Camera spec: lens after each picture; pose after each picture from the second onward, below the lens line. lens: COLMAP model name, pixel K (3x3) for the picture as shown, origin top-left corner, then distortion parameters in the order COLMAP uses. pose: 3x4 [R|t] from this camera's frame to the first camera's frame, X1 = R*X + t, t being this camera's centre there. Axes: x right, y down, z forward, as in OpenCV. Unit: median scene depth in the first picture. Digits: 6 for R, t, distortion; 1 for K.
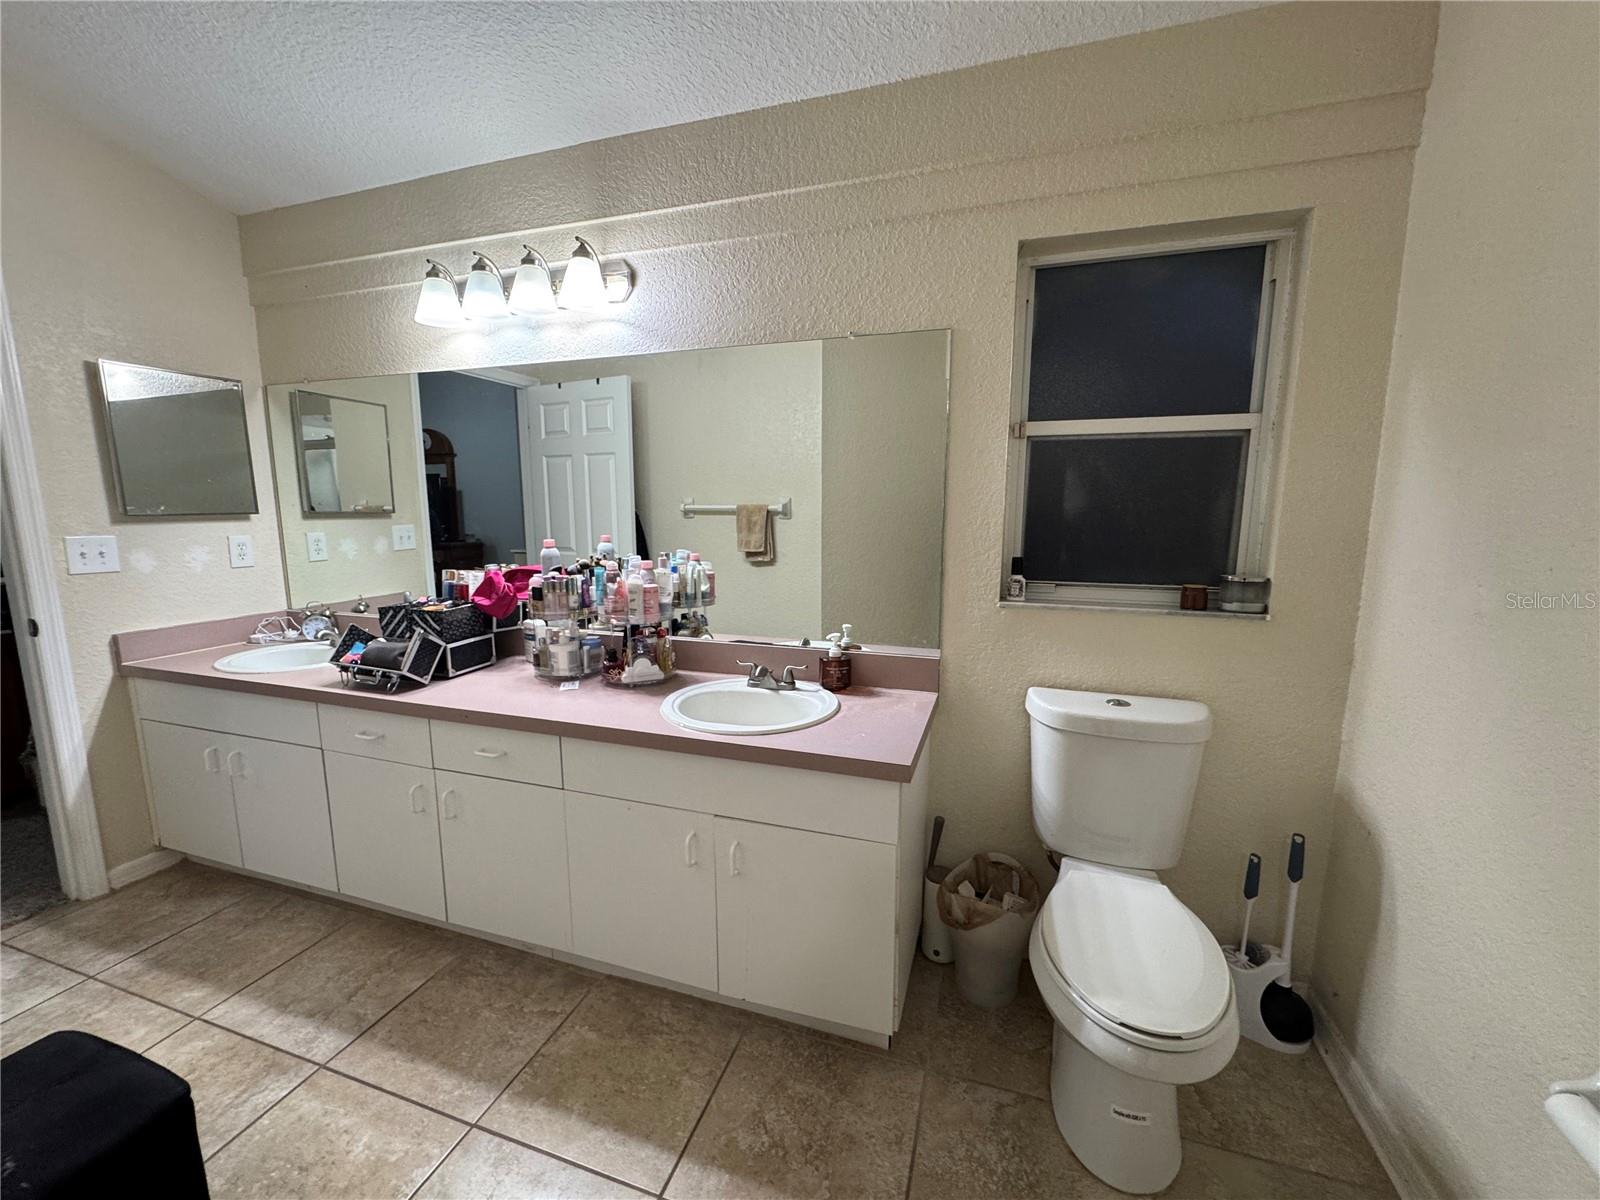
lens RADIAL K [[636.8, 0, 800.2], [0, 636.8, 598.8], [0, 0, 1]] dist [-0.003871, 0.000347]
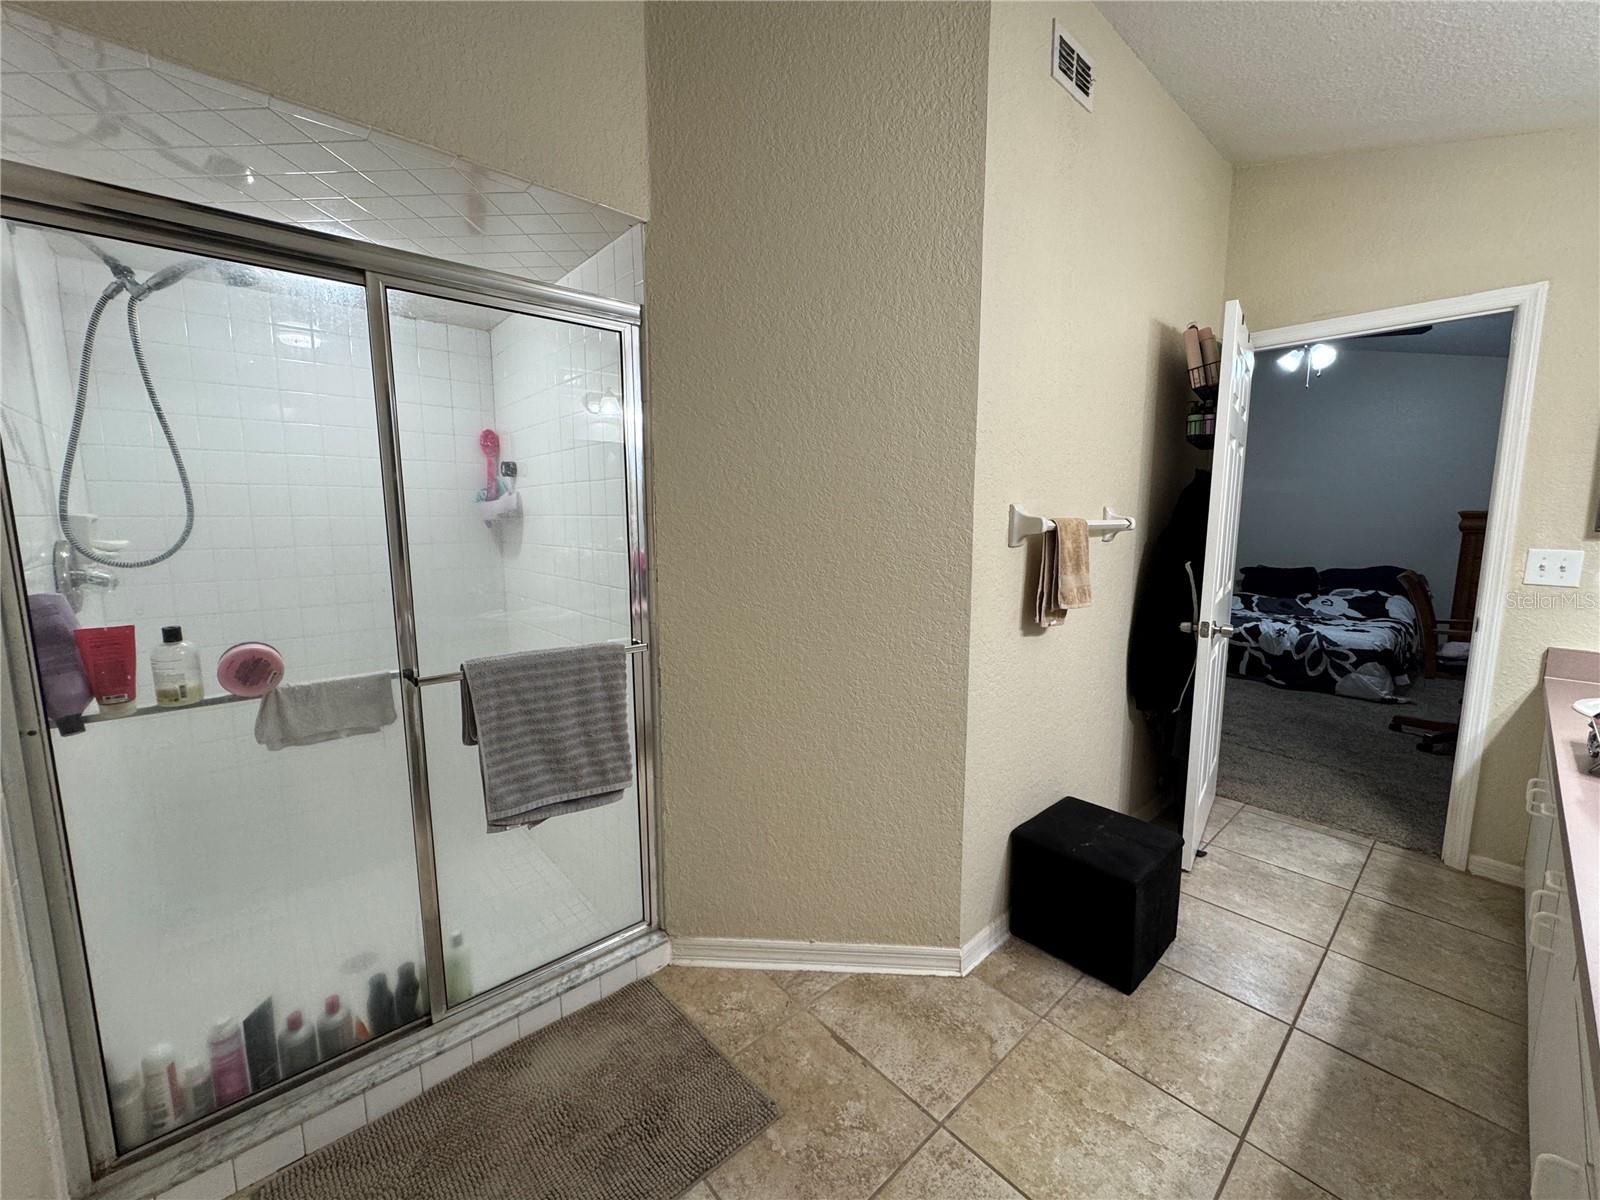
lens RADIAL K [[636.8, 0, 802.6], [0, 636.8, 597.6], [0, 0, 1]] dist [-0.003871, 0.000347]
pose [[-0.497410, 0.110858, -0.860403, 0.440355], [-0.130573, 0.970936, 0.200586, -0.080521], [0.857633, 0.212119, -0.468478, 0.511593]]
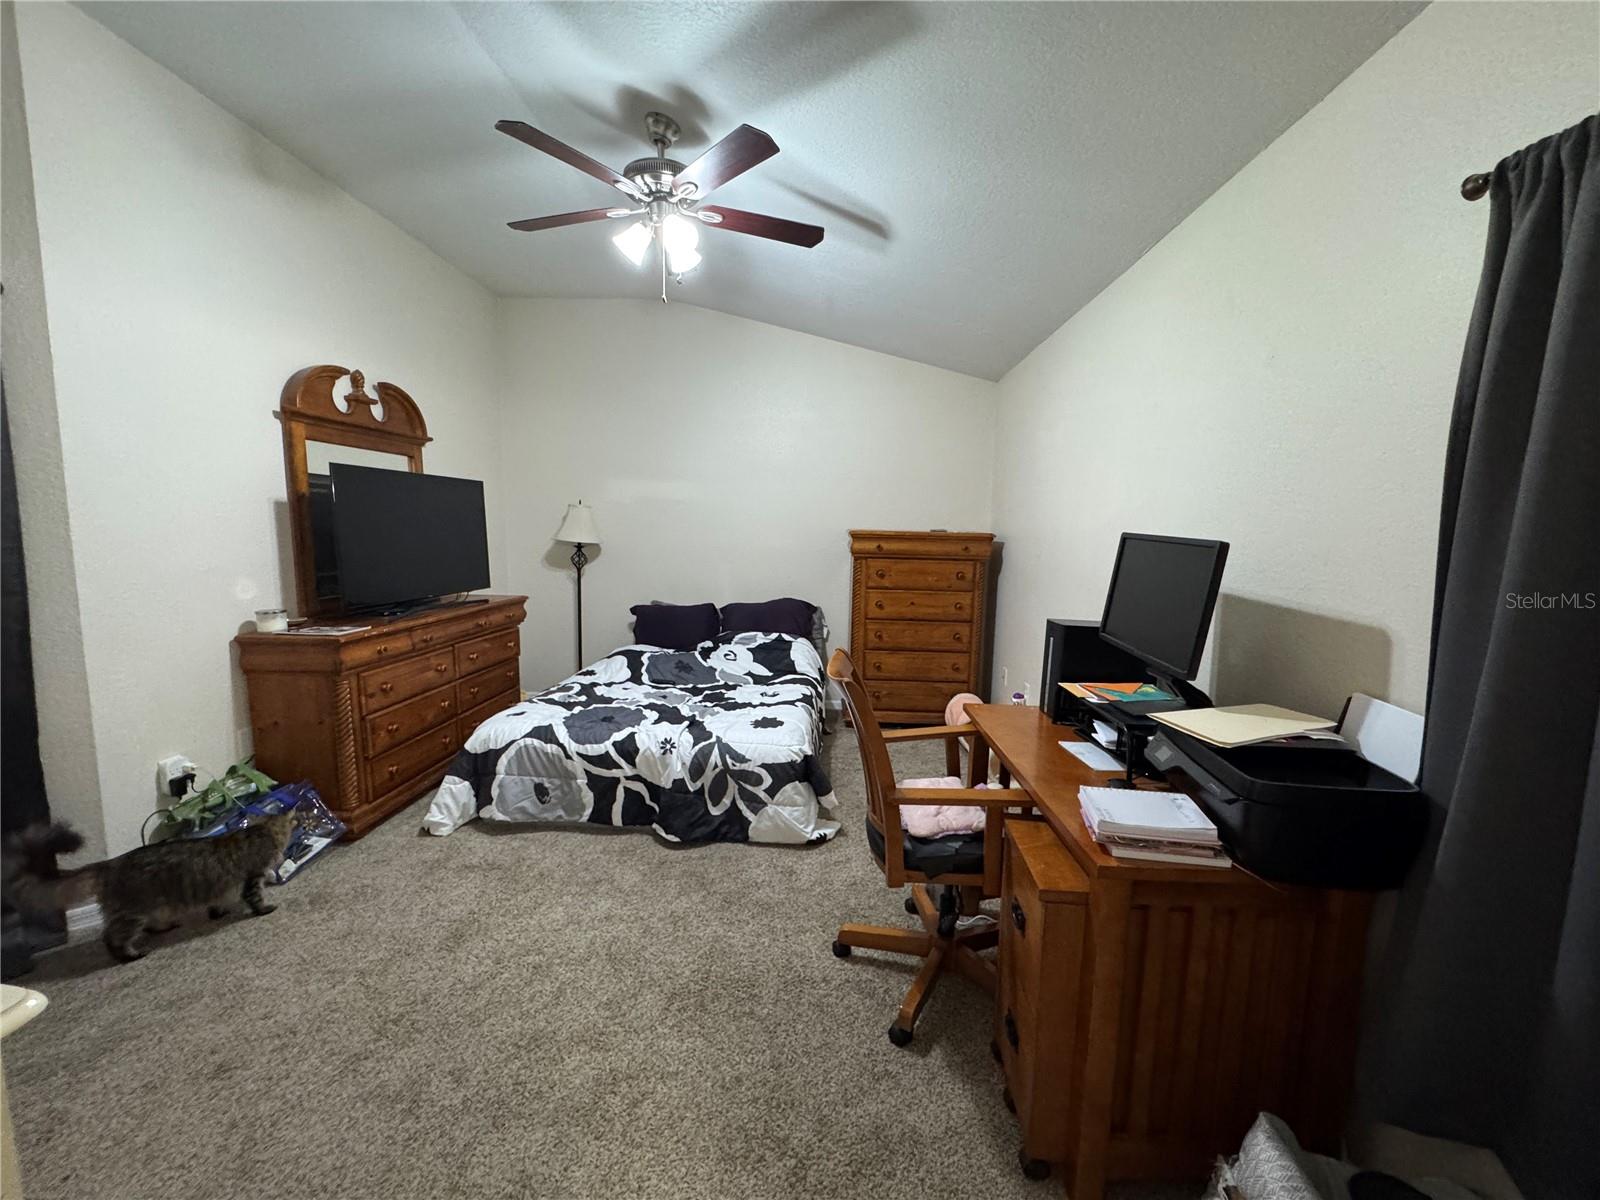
lens RADIAL K [[636.8, 0, 798.4], [0, 636.8, 608.3], [0, 0, 1]] dist [-0.003871, 0.000347]
pose [[0.264608, 0.129914, -0.955565, -0.537584], [-0.160026, 0.983062, 0.089339, -0.129166], [0.950986, 0.129275, 0.280916, 0.692959]]
